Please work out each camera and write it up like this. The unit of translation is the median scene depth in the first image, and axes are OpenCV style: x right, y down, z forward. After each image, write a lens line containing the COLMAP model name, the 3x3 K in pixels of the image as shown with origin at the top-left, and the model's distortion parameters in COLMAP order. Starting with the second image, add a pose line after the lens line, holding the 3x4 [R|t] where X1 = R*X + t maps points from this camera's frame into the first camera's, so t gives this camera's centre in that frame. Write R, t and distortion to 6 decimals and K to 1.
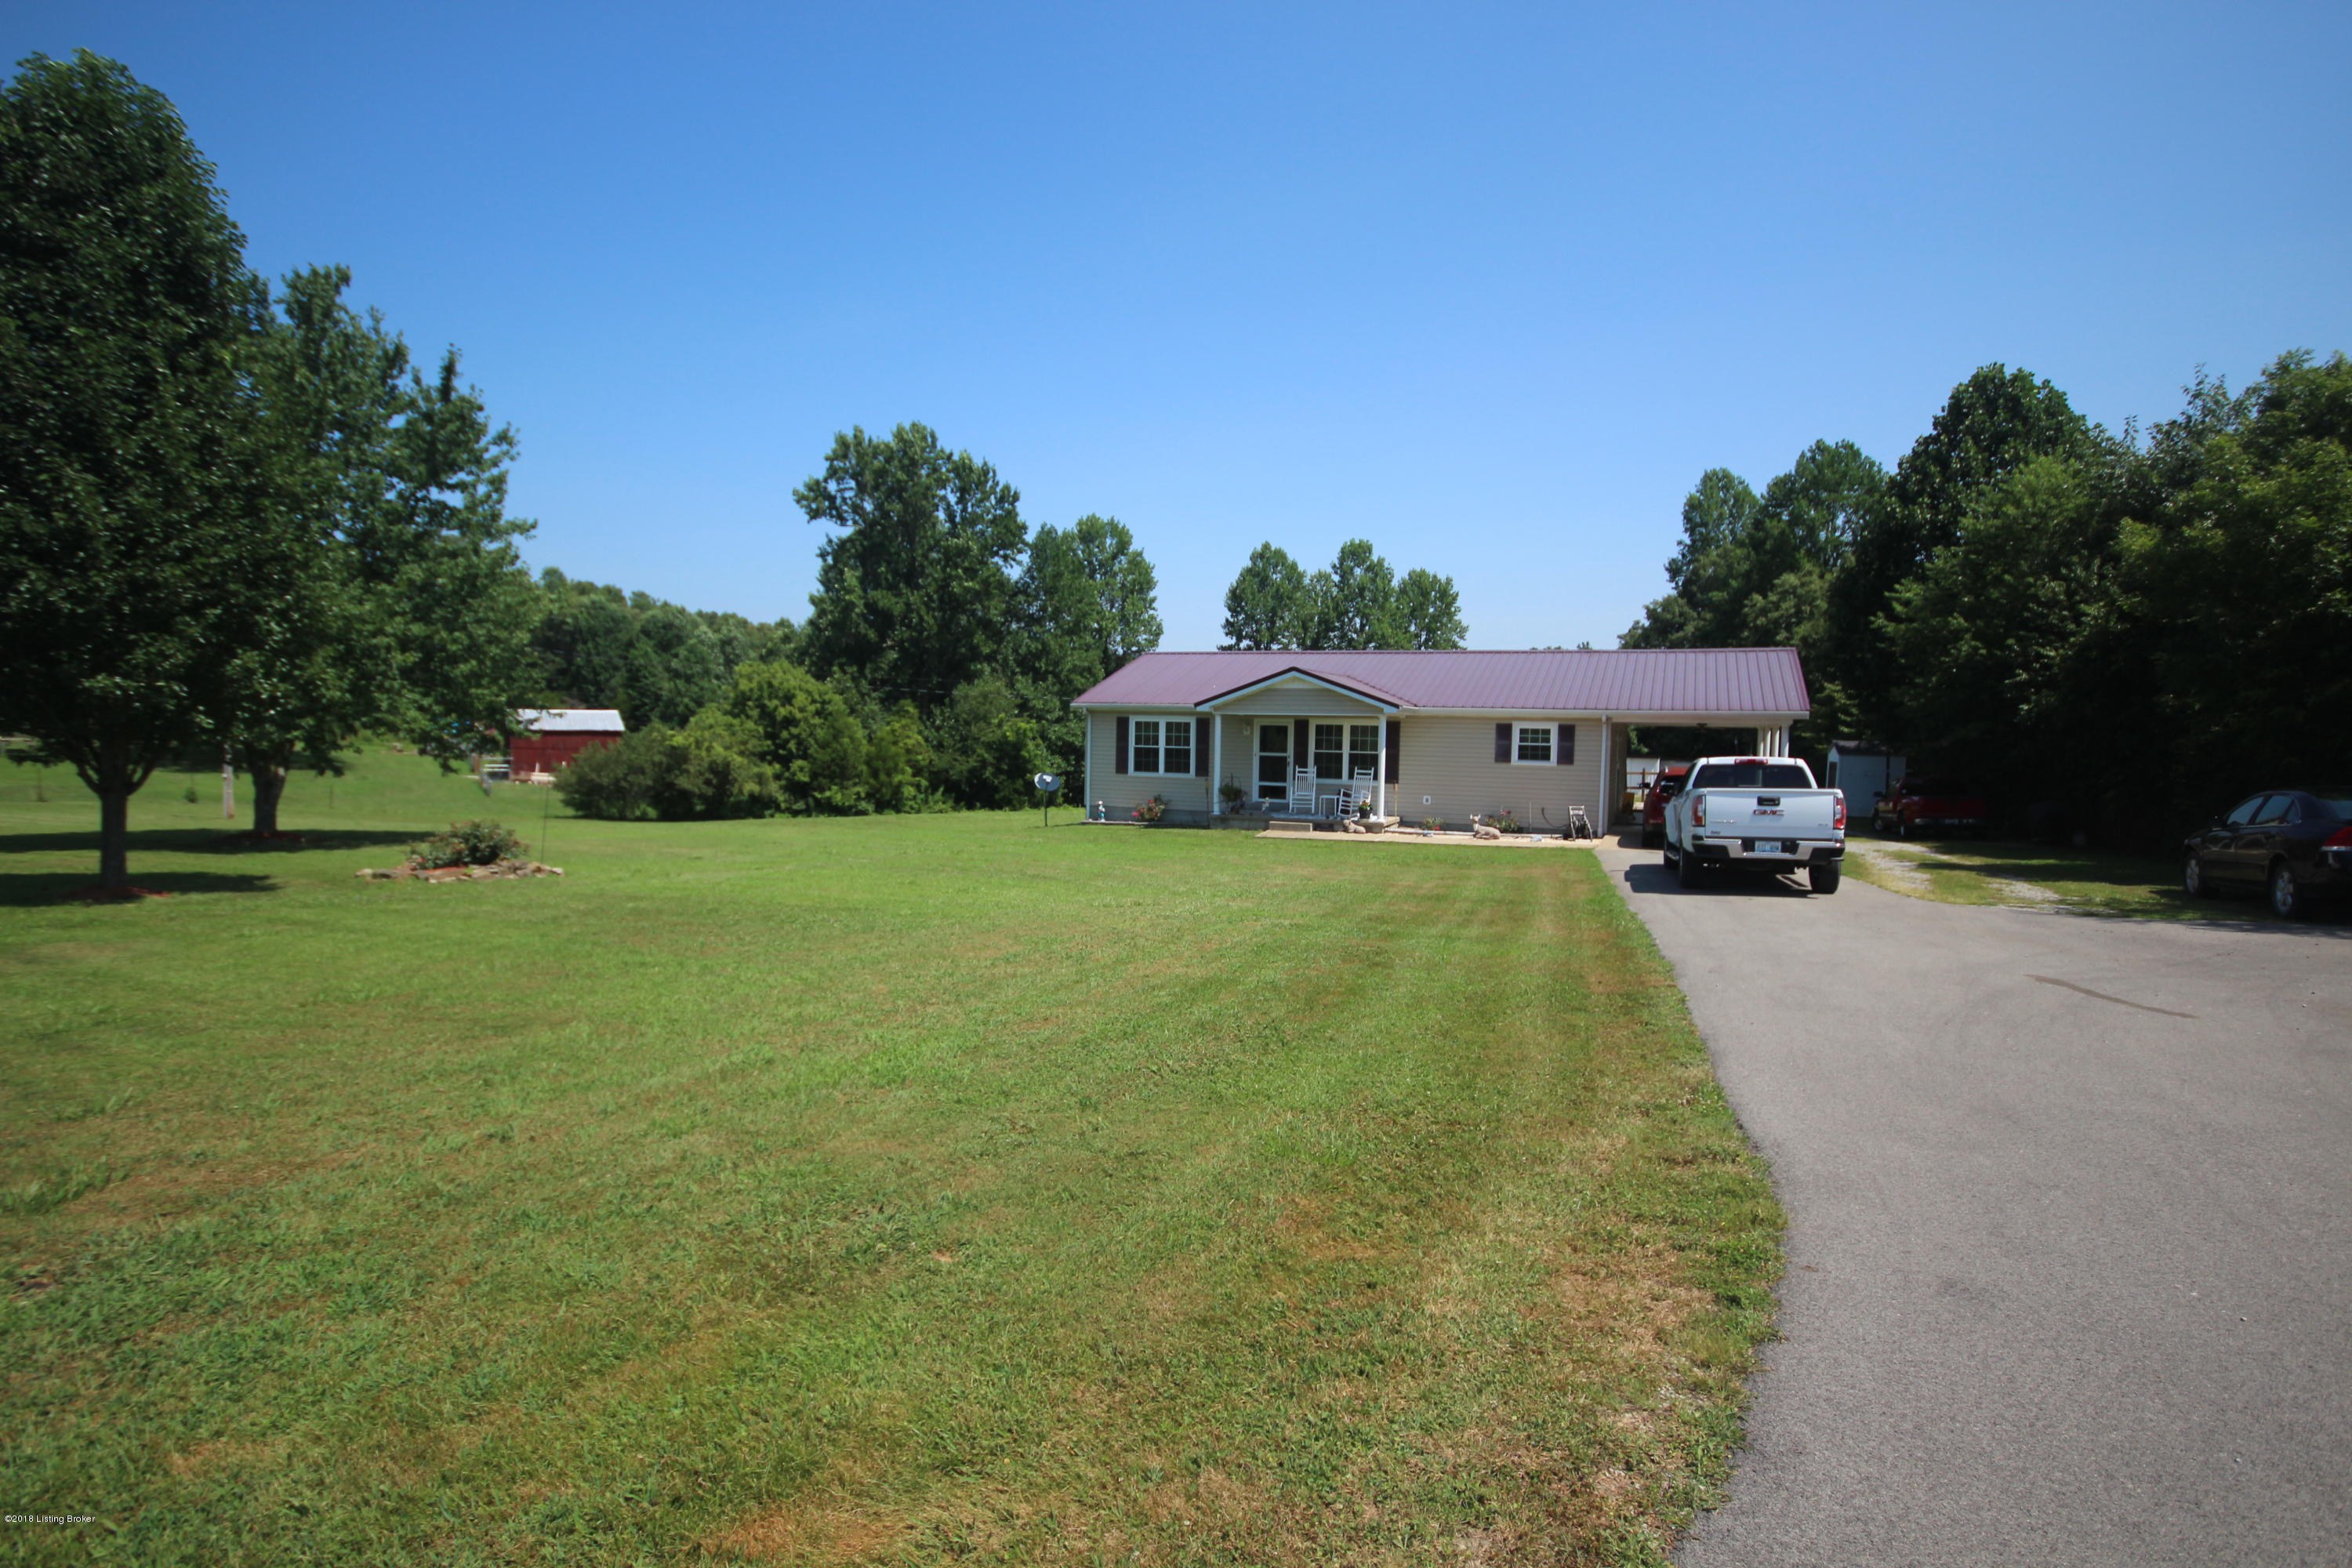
lens RADIAL K [[1175.3, 0, 1176.0], [0, 1175.3, 784.0], [0, 0, 1]] dist [0.000395, 0.000174]
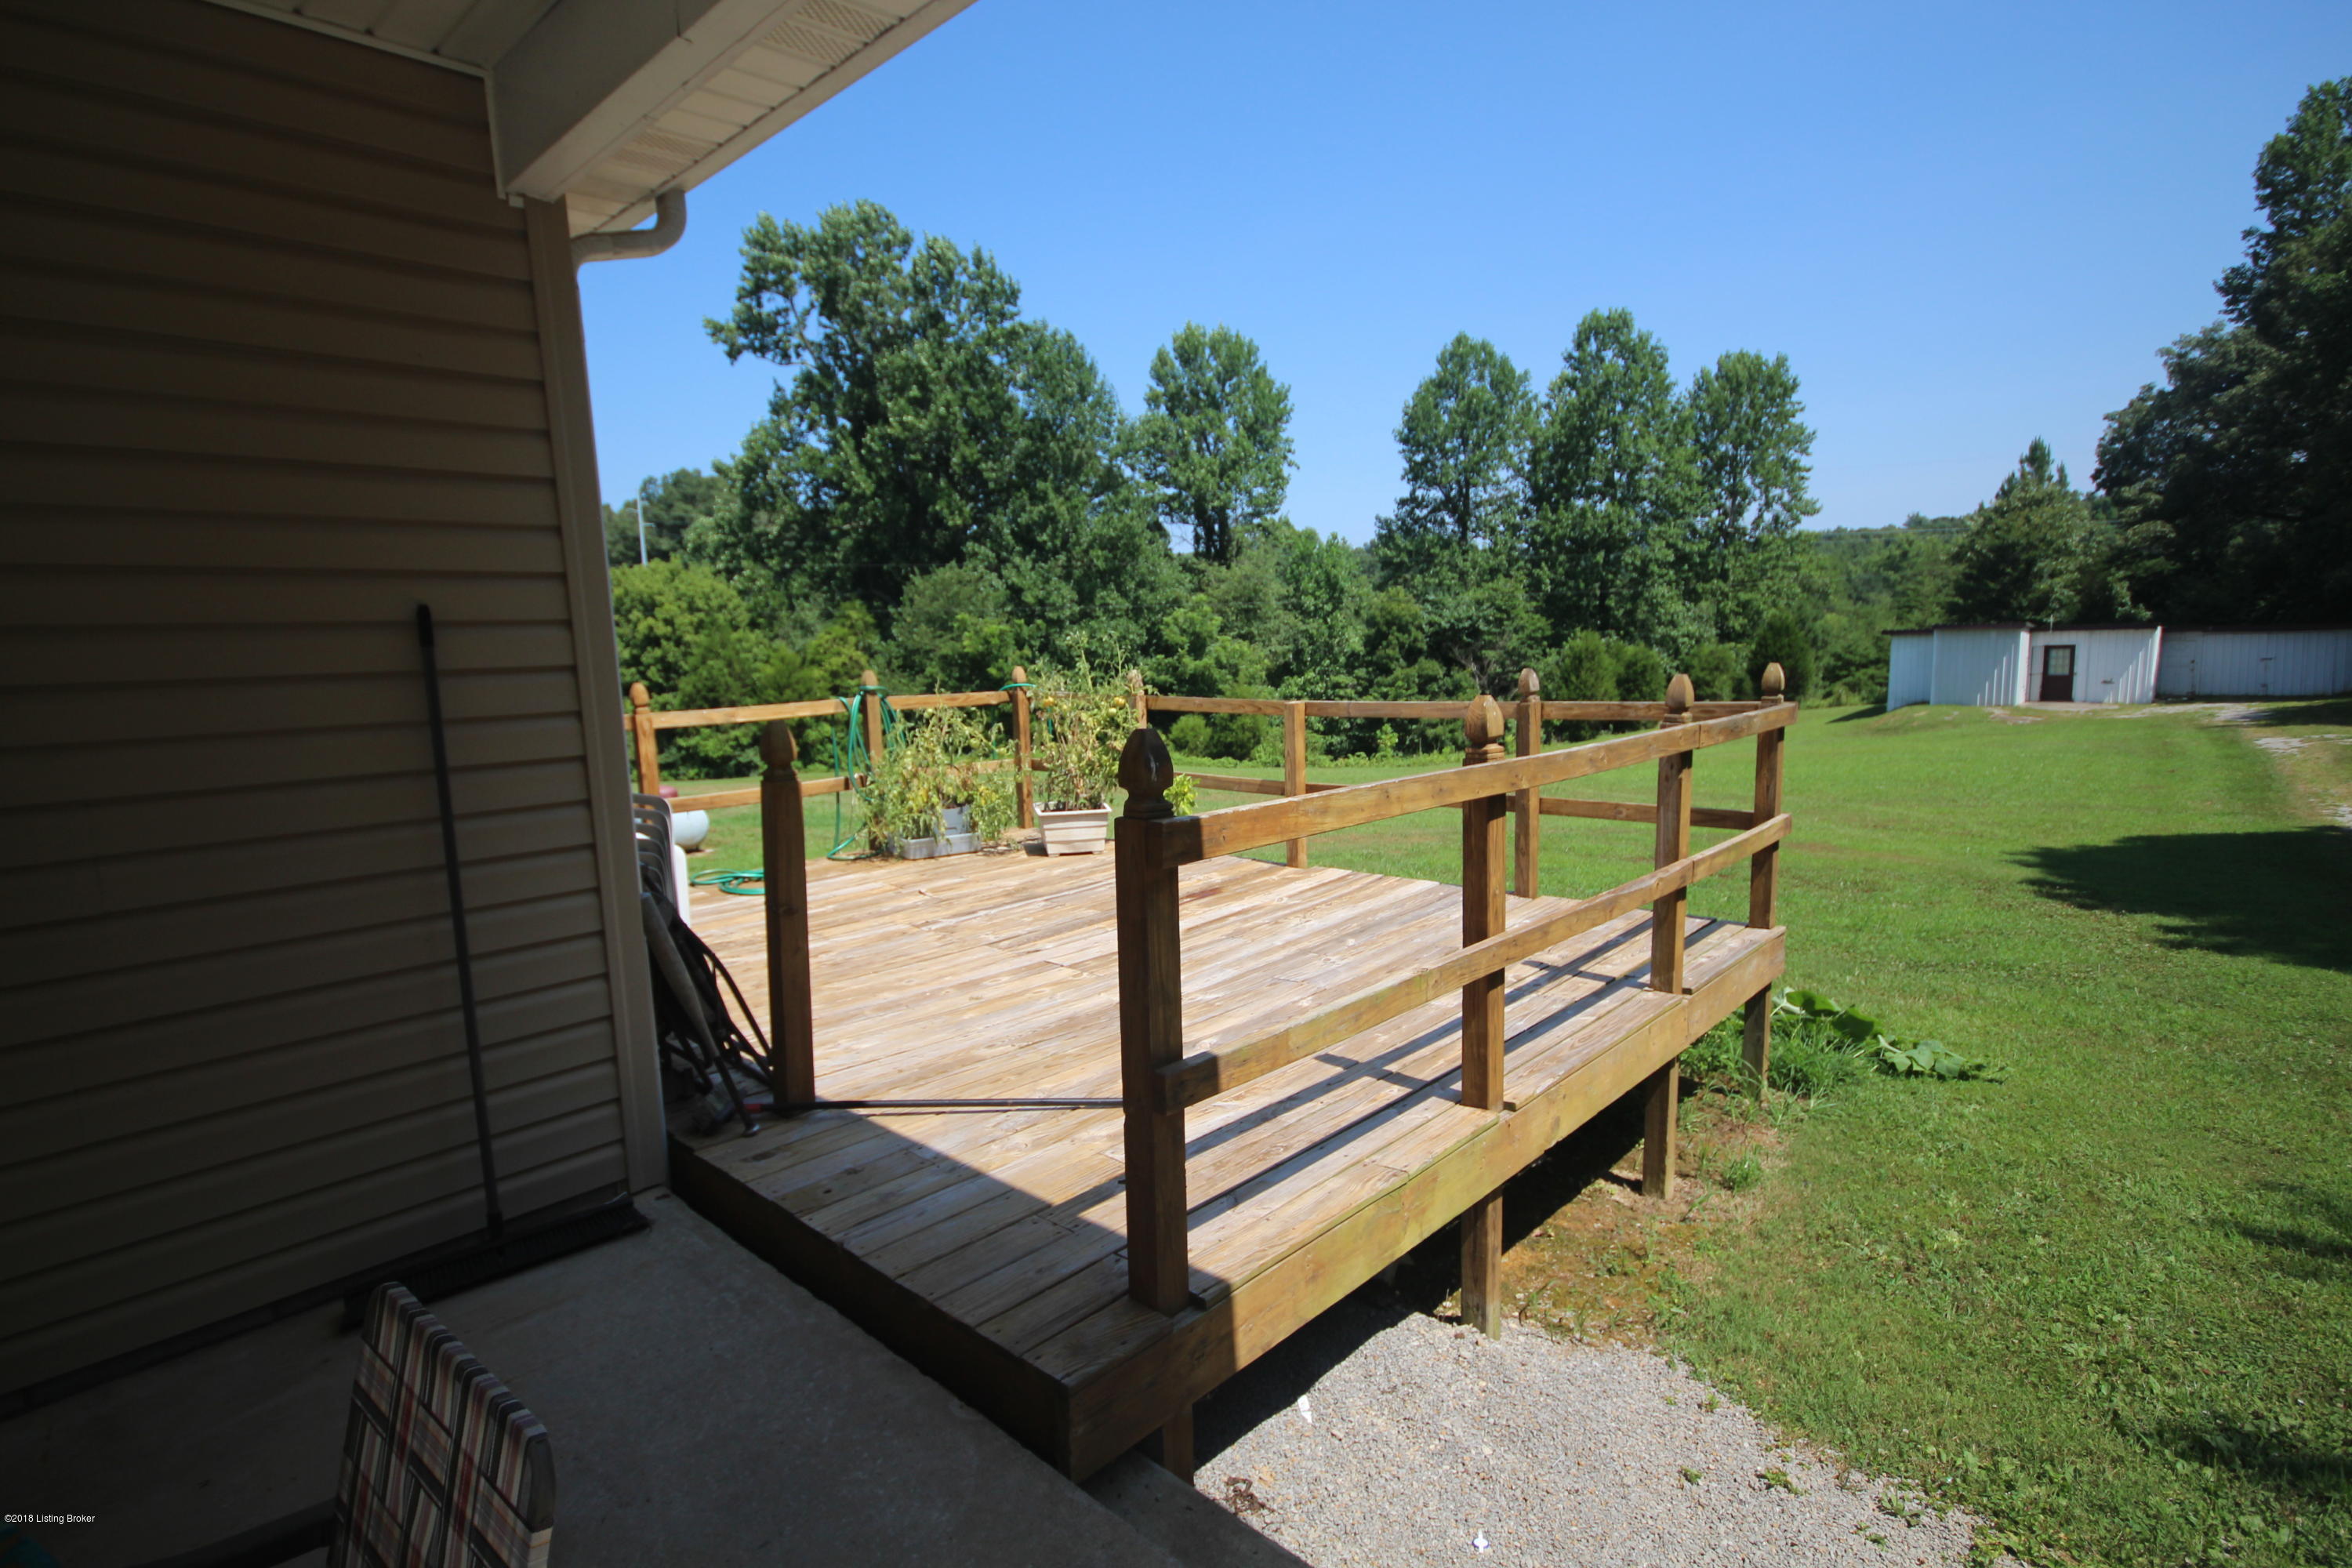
lens RADIAL K [[1175.3, 0, 1176.0], [0, 1175.3, 784.0], [0, 0, 1]] dist [0.000395, 0.000174]
pose [[0.936717, -0.011182, -0.349909, 0.155767], [0.034510, 0.997571, 0.060505, 0.001700], [0.348383, -0.068751, 0.934828, 0.307712]]
